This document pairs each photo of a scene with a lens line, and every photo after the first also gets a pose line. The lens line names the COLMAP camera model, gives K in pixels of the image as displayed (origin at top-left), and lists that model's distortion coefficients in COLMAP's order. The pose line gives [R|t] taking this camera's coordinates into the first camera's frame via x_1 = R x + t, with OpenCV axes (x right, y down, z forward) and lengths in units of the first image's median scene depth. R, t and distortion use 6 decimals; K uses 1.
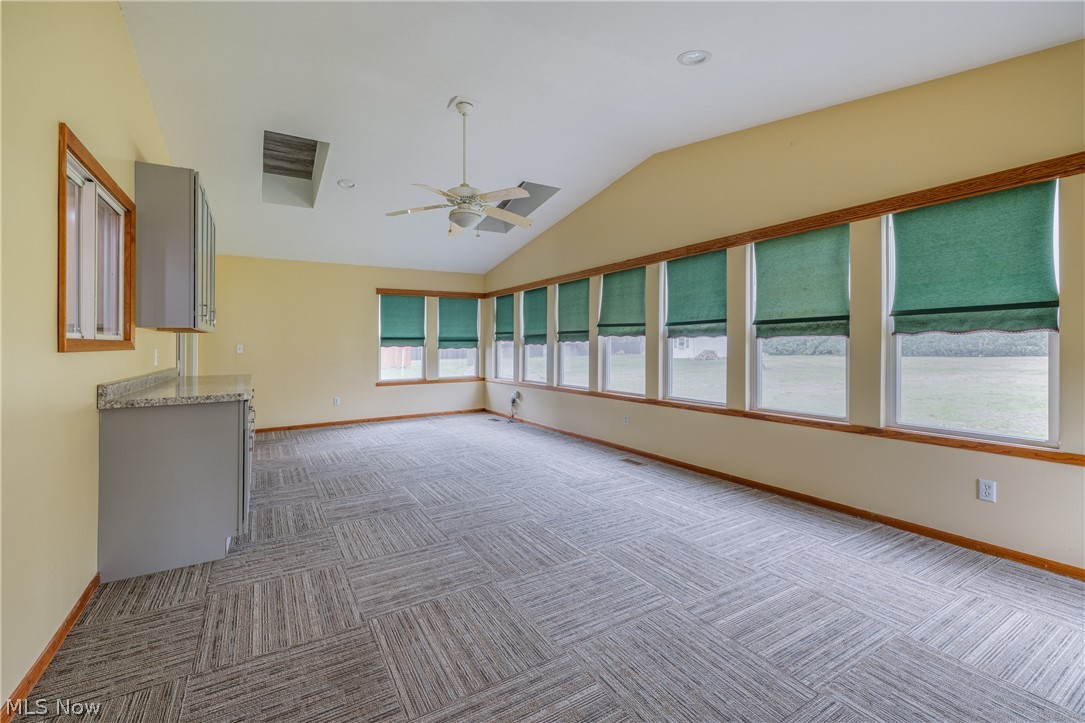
lens RADIAL K [[470.8, 0, 541.0], [0, 470.8, 344.1], [0, 0, 1]] dist [0.001833, 0.000080]
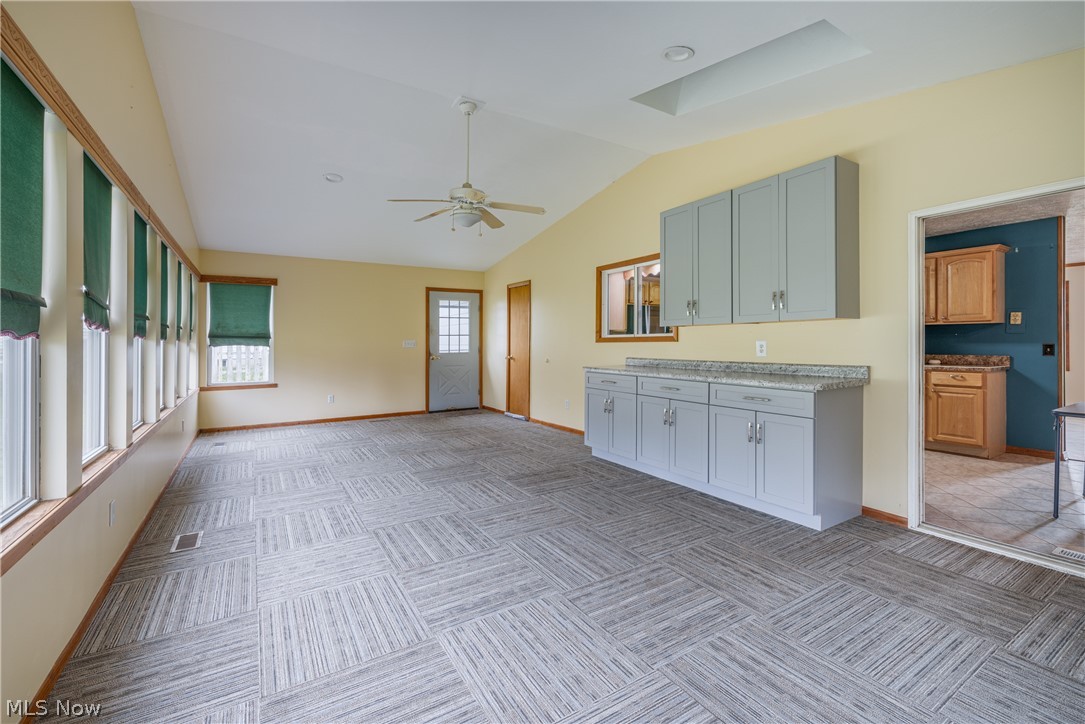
lens RADIAL K [[470.8, 0, 548.5], [0, 470.8, 342.5], [0, 0, 1]] dist [0.001833, 0.000080]
pose [[-0.999662, 0.021386, -0.014760, -0.333529], [0.021451, 0.999761, -0.004293, 0.008923], [0.014665, -0.004608, -0.999882, 2.008127]]
